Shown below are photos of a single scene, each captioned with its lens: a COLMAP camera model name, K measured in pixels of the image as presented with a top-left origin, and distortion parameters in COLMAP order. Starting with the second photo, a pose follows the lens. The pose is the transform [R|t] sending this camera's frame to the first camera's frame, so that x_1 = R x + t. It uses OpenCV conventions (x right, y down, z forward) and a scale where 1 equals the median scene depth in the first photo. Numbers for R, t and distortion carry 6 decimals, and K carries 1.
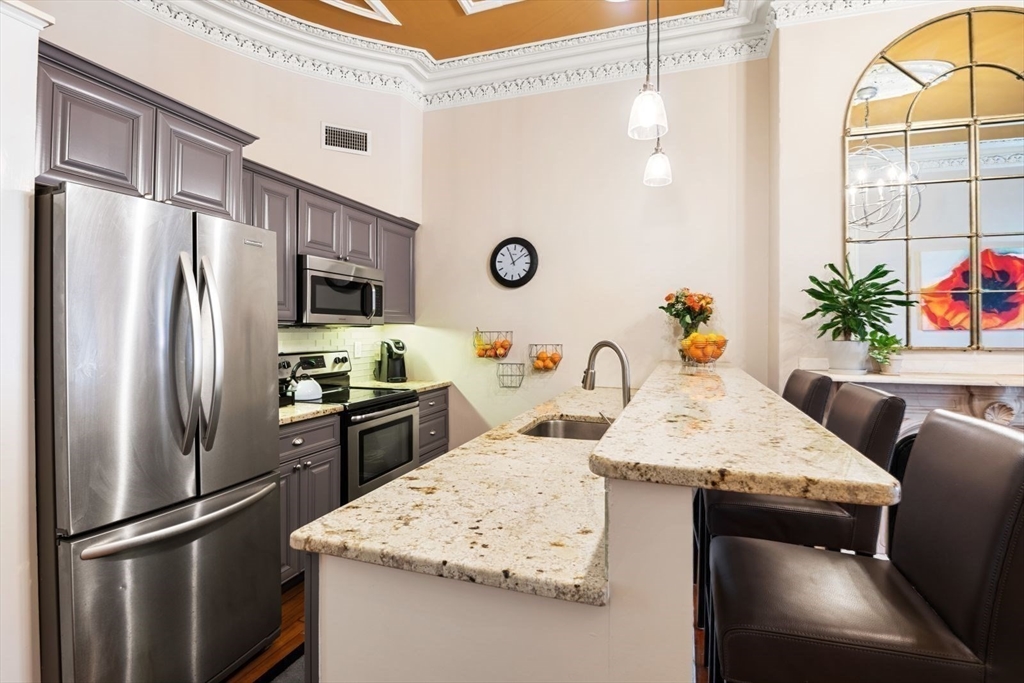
lens RADIAL K [[488.1, 0, 516.5], [0, 488.1, 328.5], [0, 0, 1]] dist [0.001294, -0.017689]
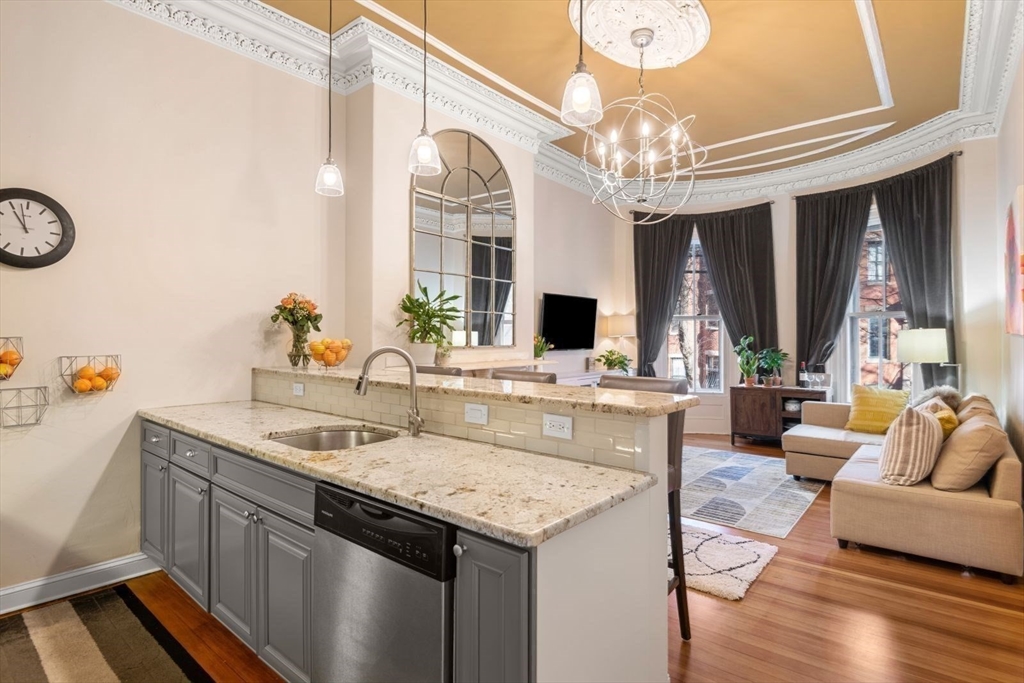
lens RADIAL K [[515.9, 0, 512.8], [0, 515.9, 331.7], [0, 0, 1]] dist [-0.000360, 0.000299]
pose [[0.354629, 0.004163, 0.934998, -0.592325], [-0.006707, 0.999976, -0.001908, -0.006501], [-0.934983, -0.005594, 0.354649, 0.249693]]
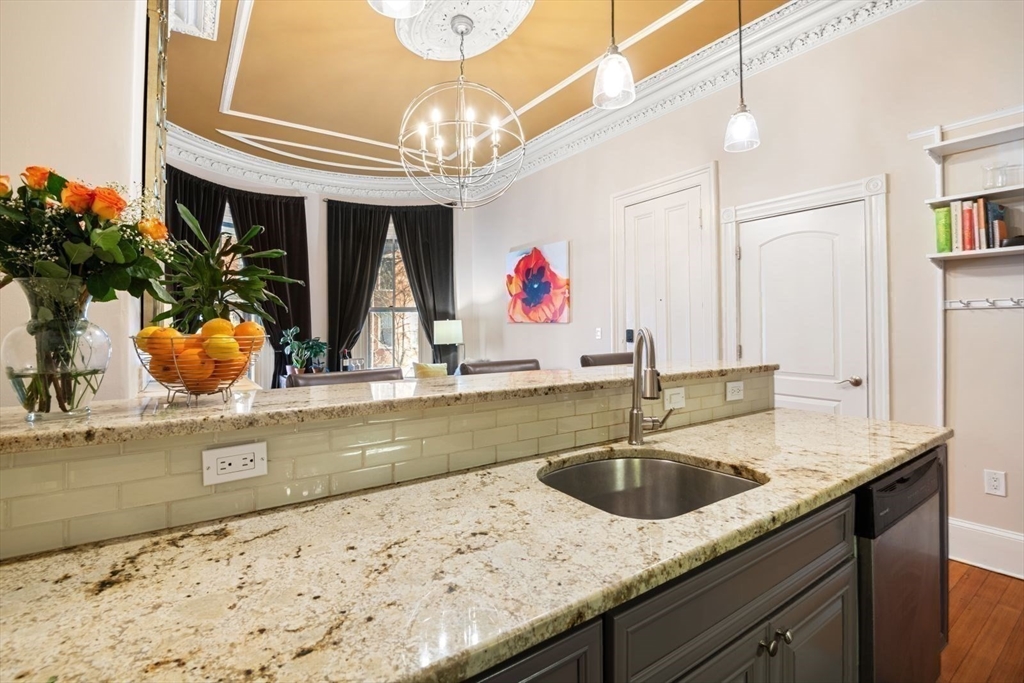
lens RADIAL K [[477.7, 0, 515.9], [0, 477.7, 325.9], [0, 0, 1]] dist [0.000644, -0.000149]
pose [[-0.811737, 0.003802, 0.584010, -0.072821], [-0.001777, 0.999958, -0.008979, 0.019977], [-0.584020, -0.008326, -0.811697, 1.323171]]
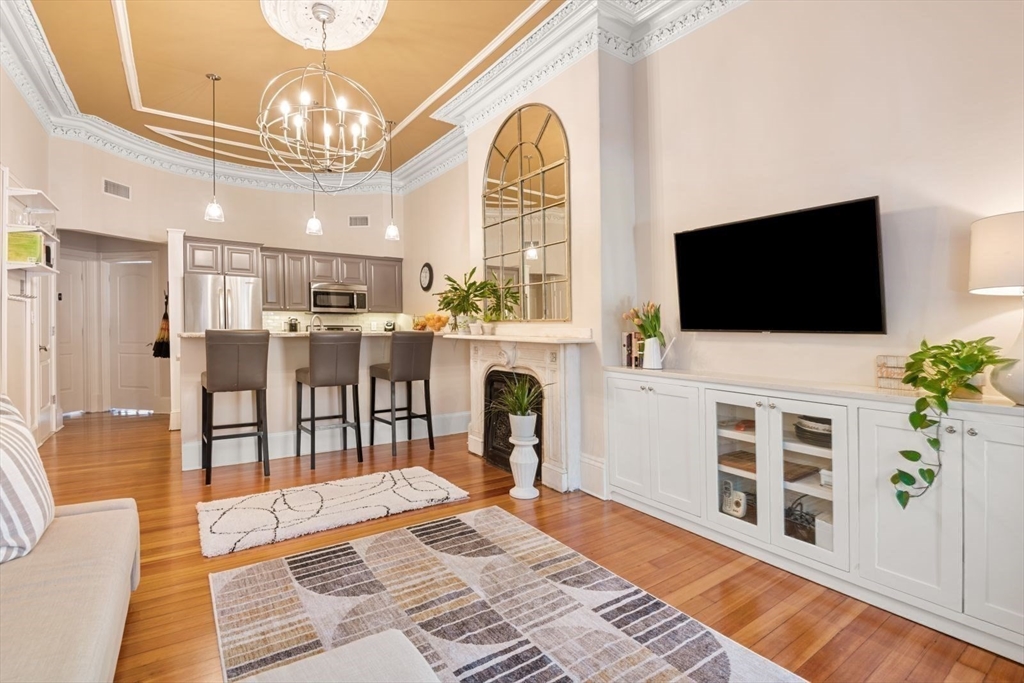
lens RADIAL K [[477.7, 0, 515.9], [0, 477.7, 325.9], [0, 0, 1]] dist [0.000644, -0.000149]
pose [[0.811482, -0.000451, -0.584378, 1.798848], [0.004237, 0.999978, 0.005111, 0.050907], [0.584363, -0.006624, 0.811466, -0.302341]]
